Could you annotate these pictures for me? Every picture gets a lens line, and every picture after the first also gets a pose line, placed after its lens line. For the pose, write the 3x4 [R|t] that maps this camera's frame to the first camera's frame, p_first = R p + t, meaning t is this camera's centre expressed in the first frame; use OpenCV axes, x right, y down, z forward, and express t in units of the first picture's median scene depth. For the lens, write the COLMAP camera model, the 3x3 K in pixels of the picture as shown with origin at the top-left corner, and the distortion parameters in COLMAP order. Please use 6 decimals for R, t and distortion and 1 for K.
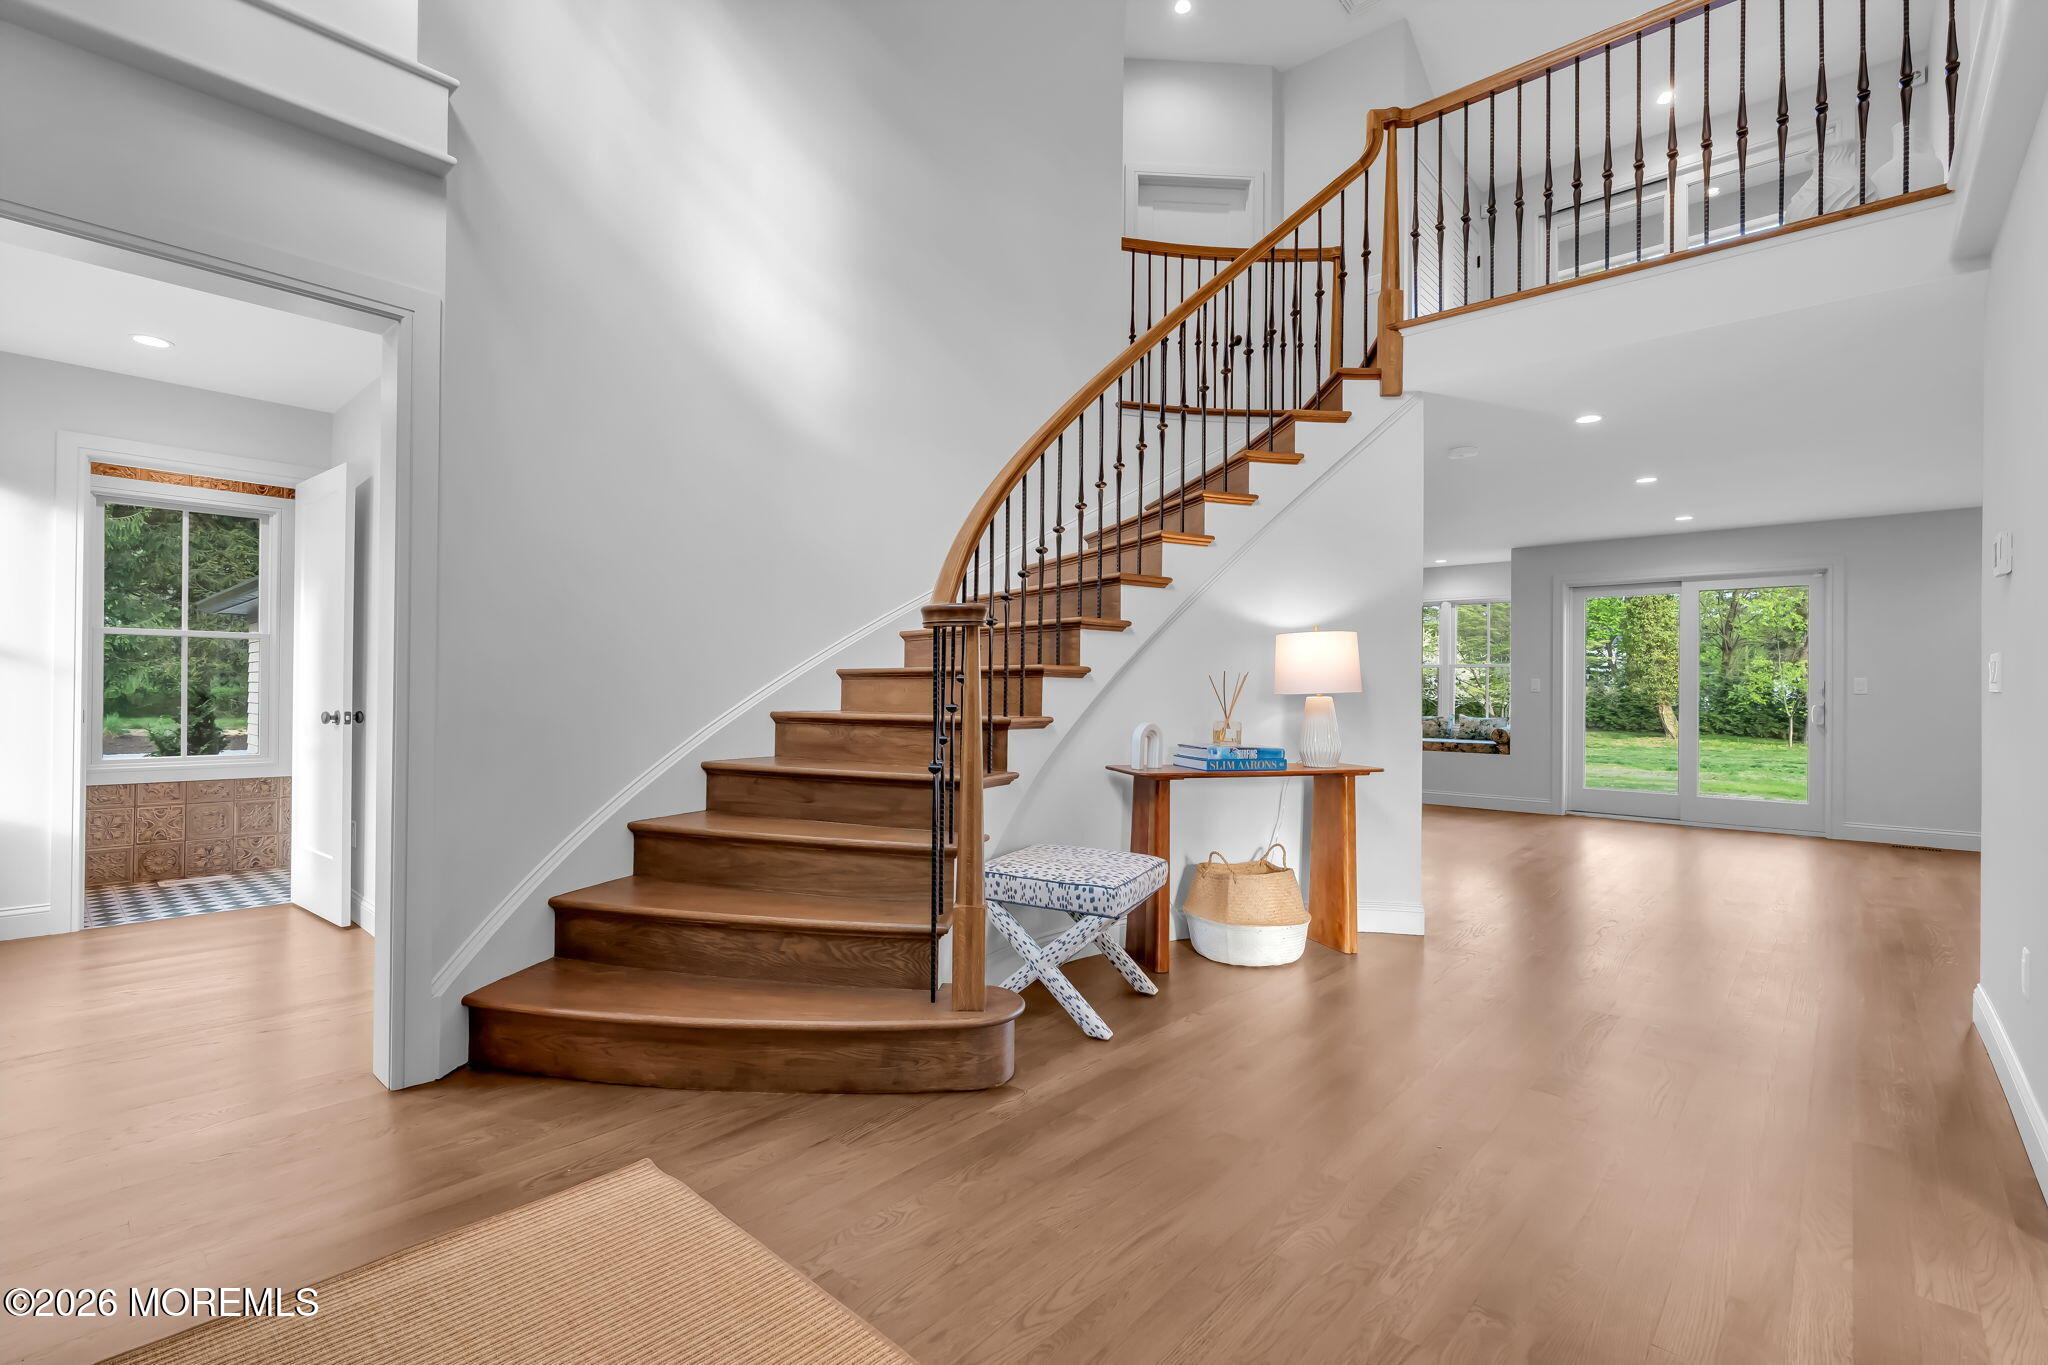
lens RADIAL K [[909.7, 0, 1024.0], [0, 909.7, 682.5], [0, 0, 1]] dist [-0.008811, 0.000386]
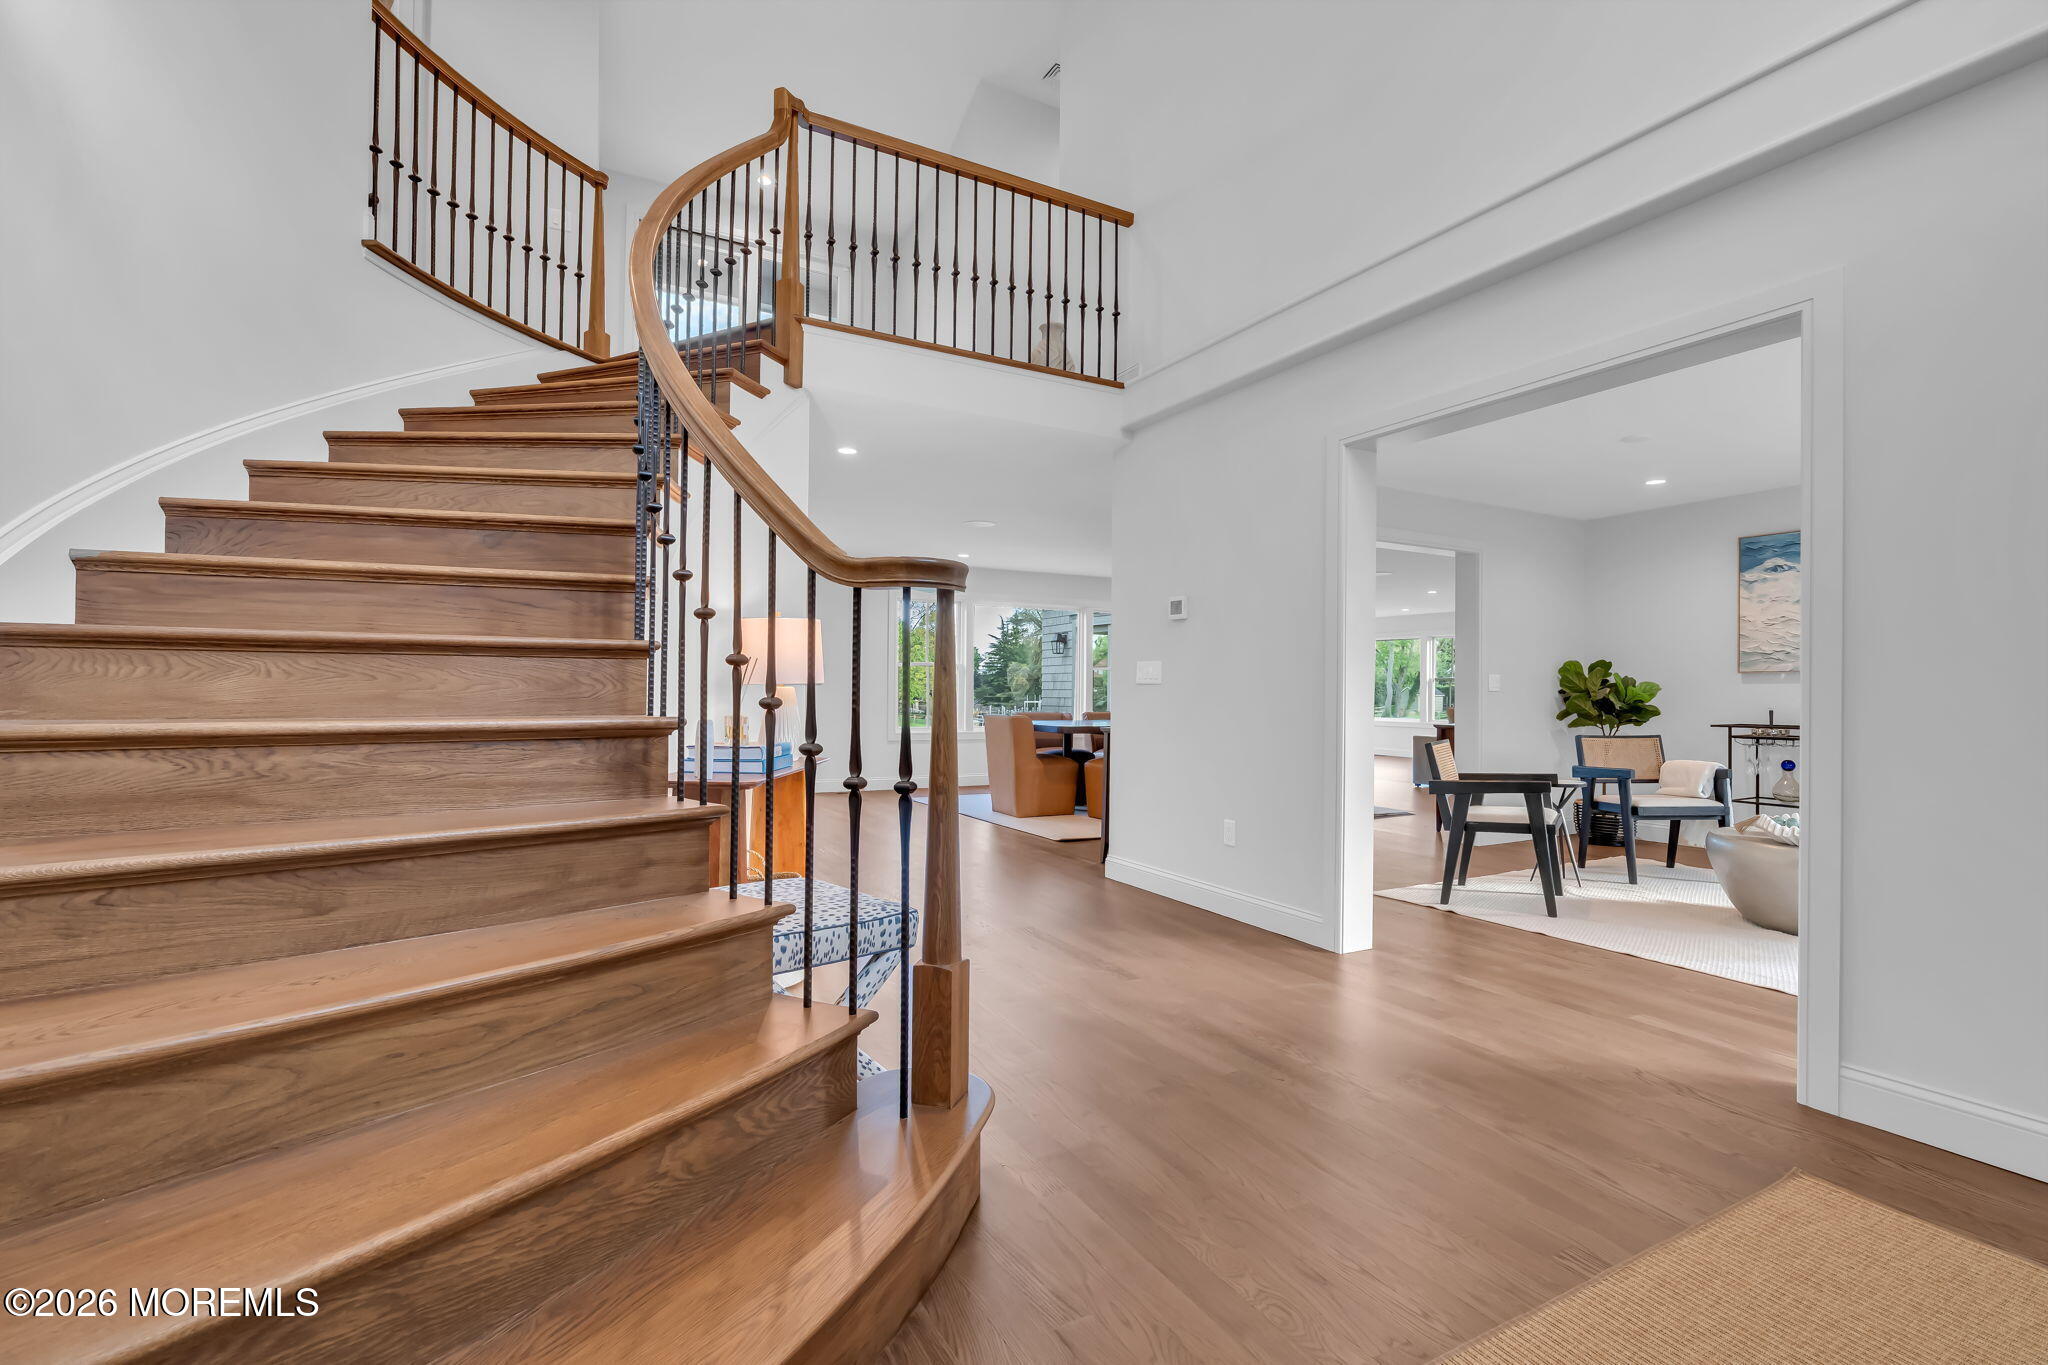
lens RADIAL K [[909.7, 0, 1024.0], [0, 909.7, 682.5], [0, 0, 1]] dist [-0.008811, 0.000386]
pose [[0.338309, 0.001848, 0.941033, -0.480949], [-0.017933, 0.999829, 0.004484, 0.003324], [-0.940864, -0.018392, 0.338284, 0.438518]]
